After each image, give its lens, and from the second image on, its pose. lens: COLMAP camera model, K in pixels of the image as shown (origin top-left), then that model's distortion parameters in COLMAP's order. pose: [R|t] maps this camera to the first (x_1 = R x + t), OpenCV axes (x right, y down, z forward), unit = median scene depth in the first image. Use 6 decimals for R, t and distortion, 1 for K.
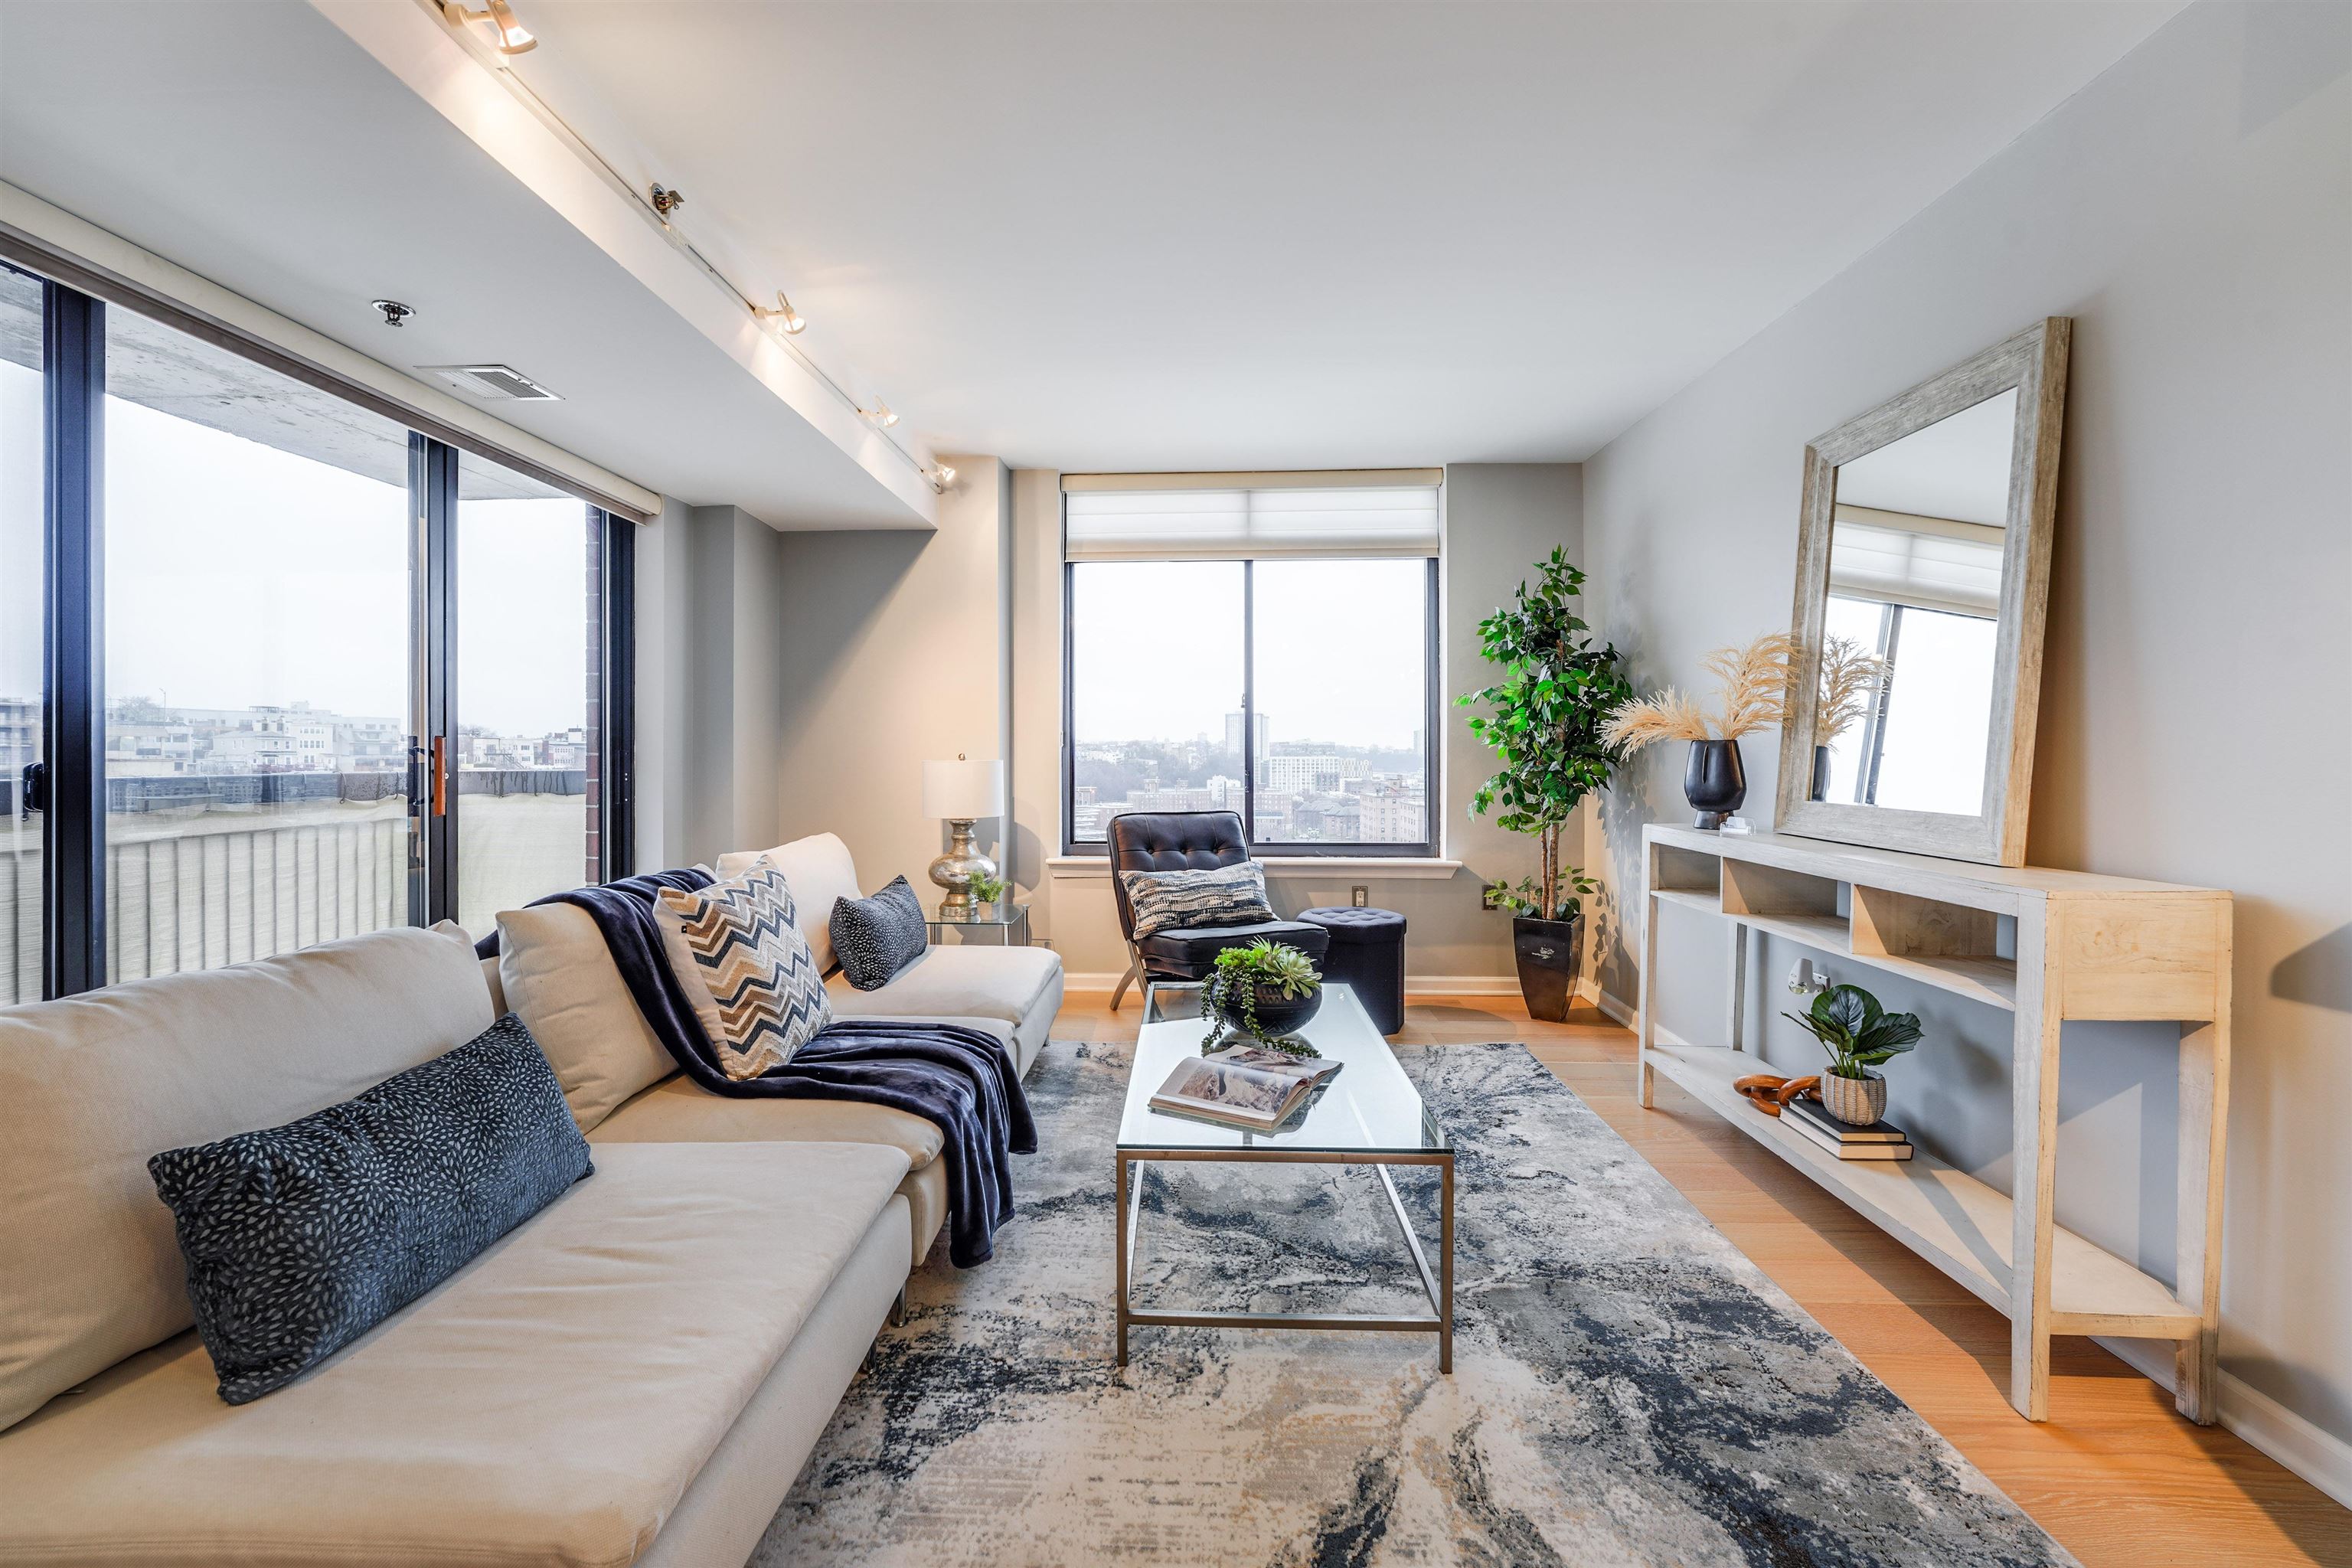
lens RADIAL K [[956.2, 0, 1166.8], [0, 956.2, 774.5], [0, 0, 1]] dist [-0.008842, 0.000912]
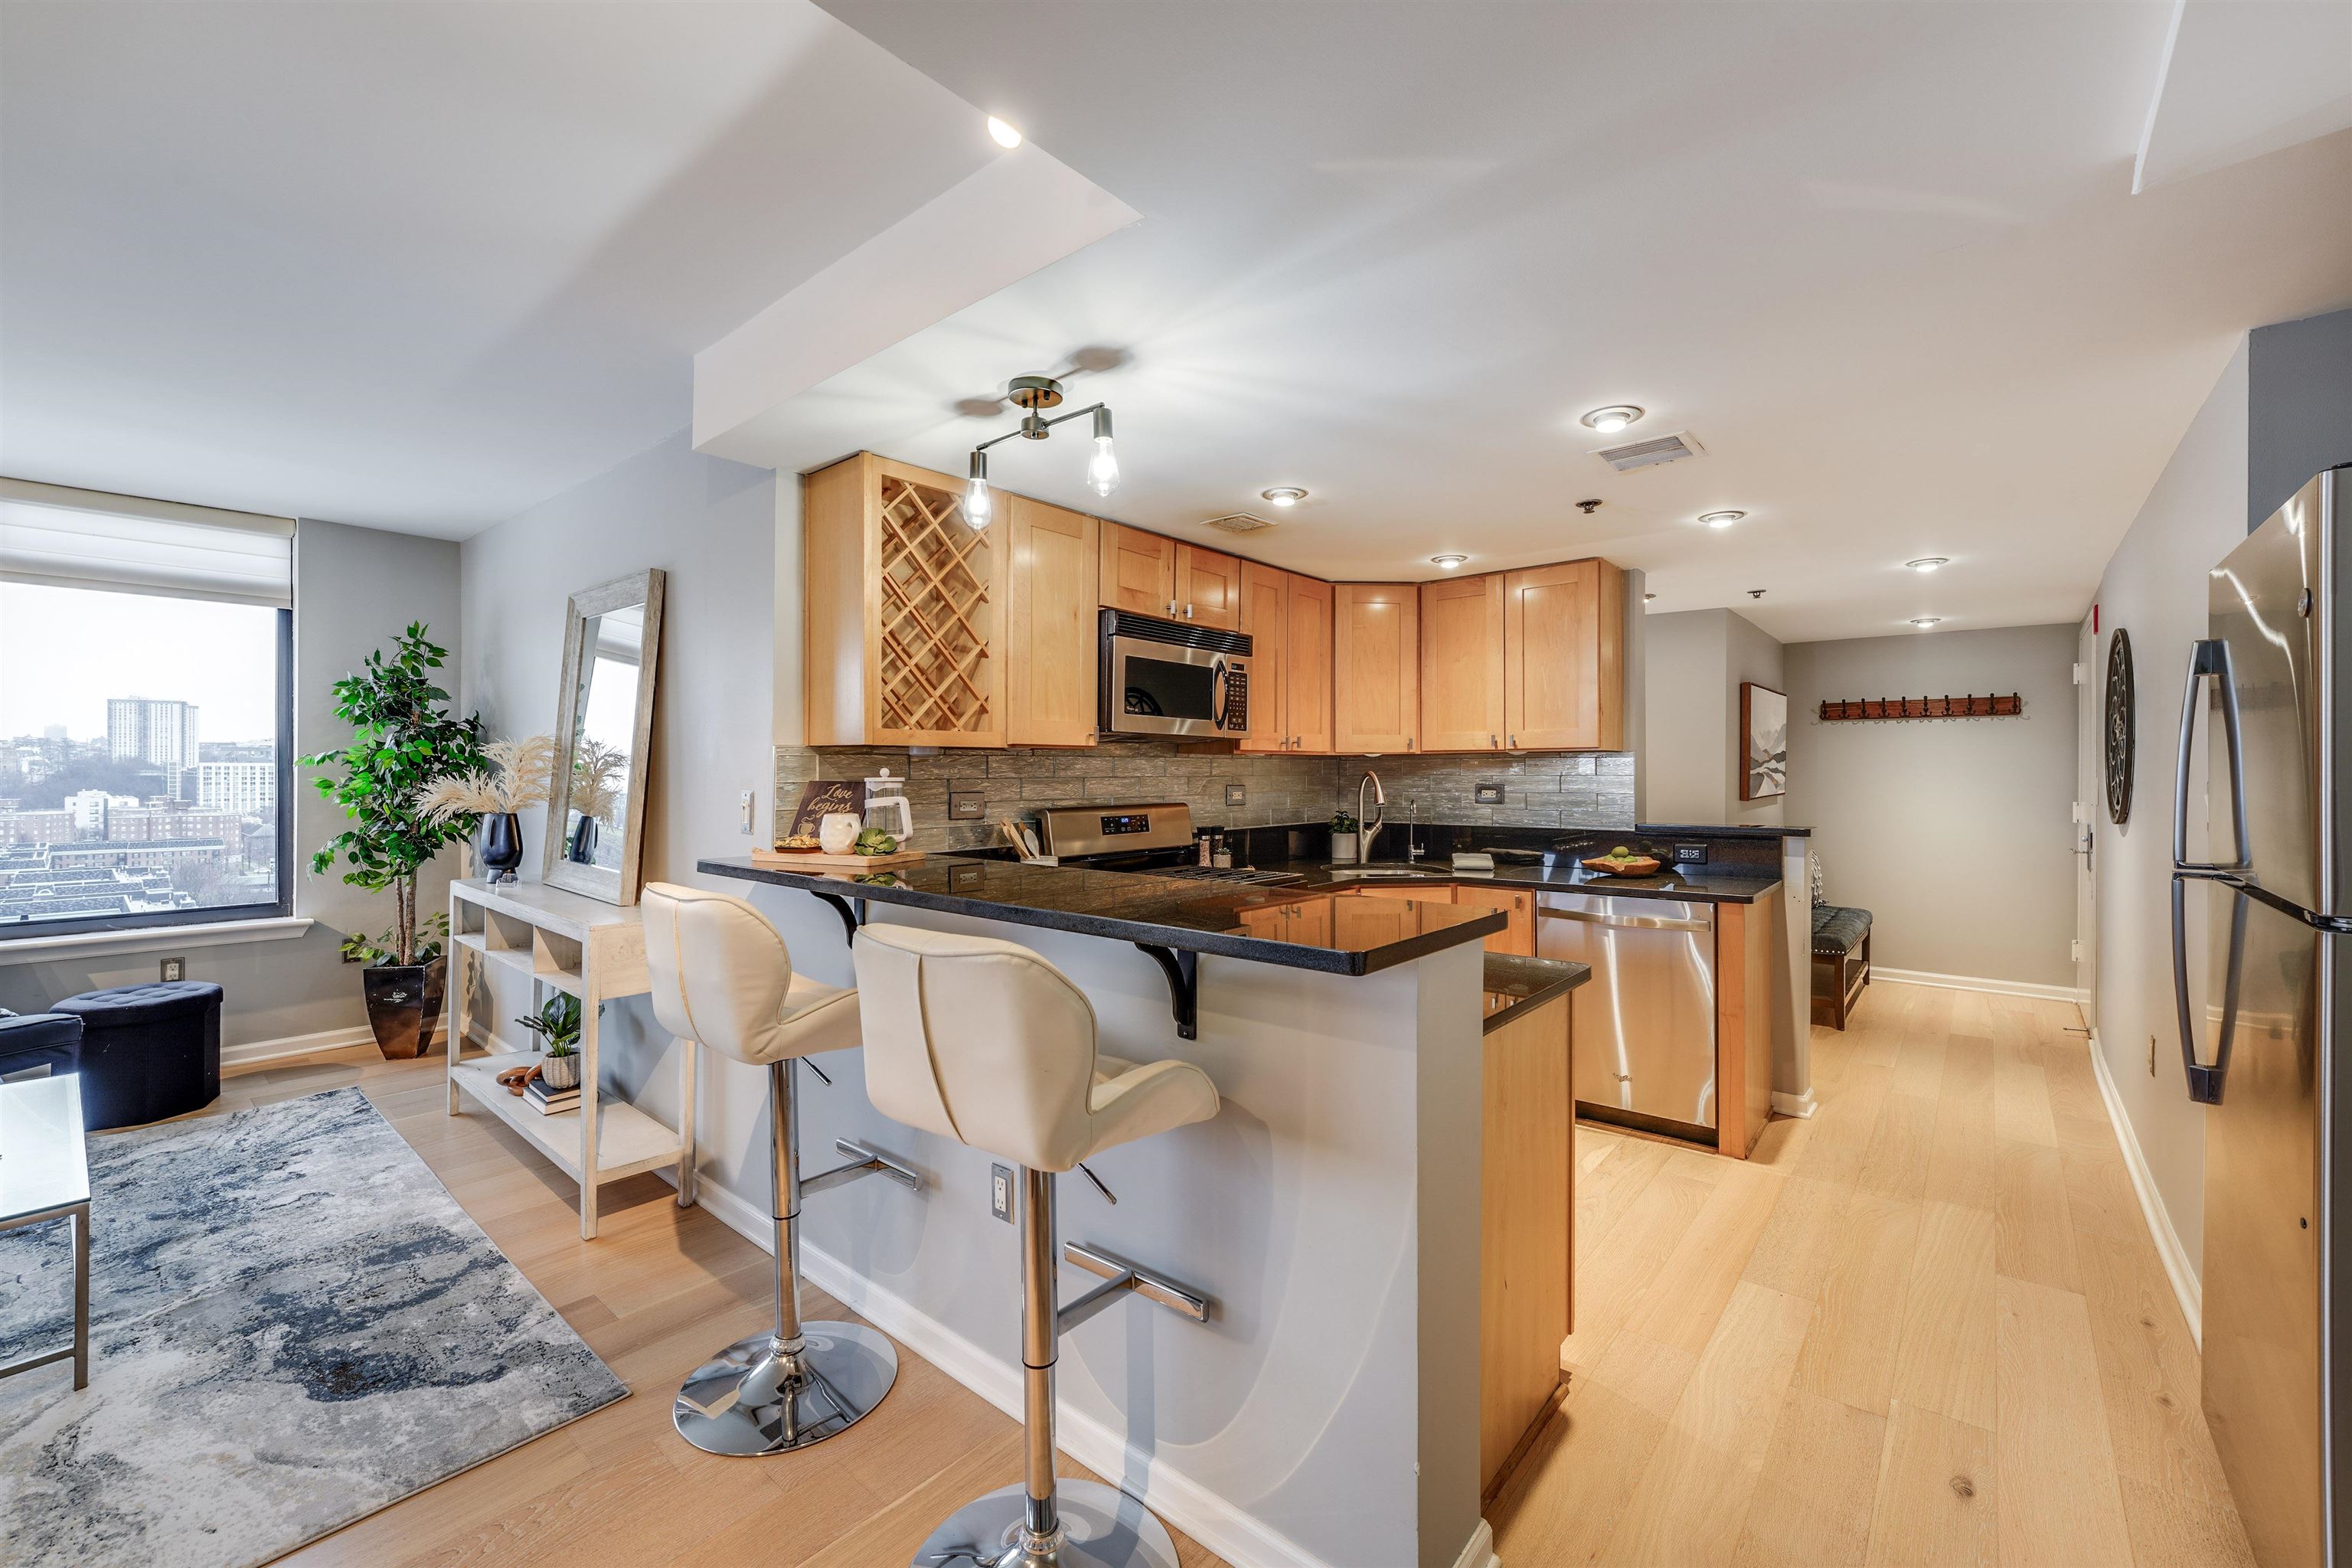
lens RADIAL K [[956.2, 0, 1166.8], [0, 956.2, 774.5], [0, 0, 1]] dist [-0.008842, 0.000912]
pose [[0.621626, -0.002083, 0.783311, 0.095986], [0.007912, 0.999962, -0.003620, -0.056700], [-0.783274, 0.008447, 0.621619, -0.368000]]
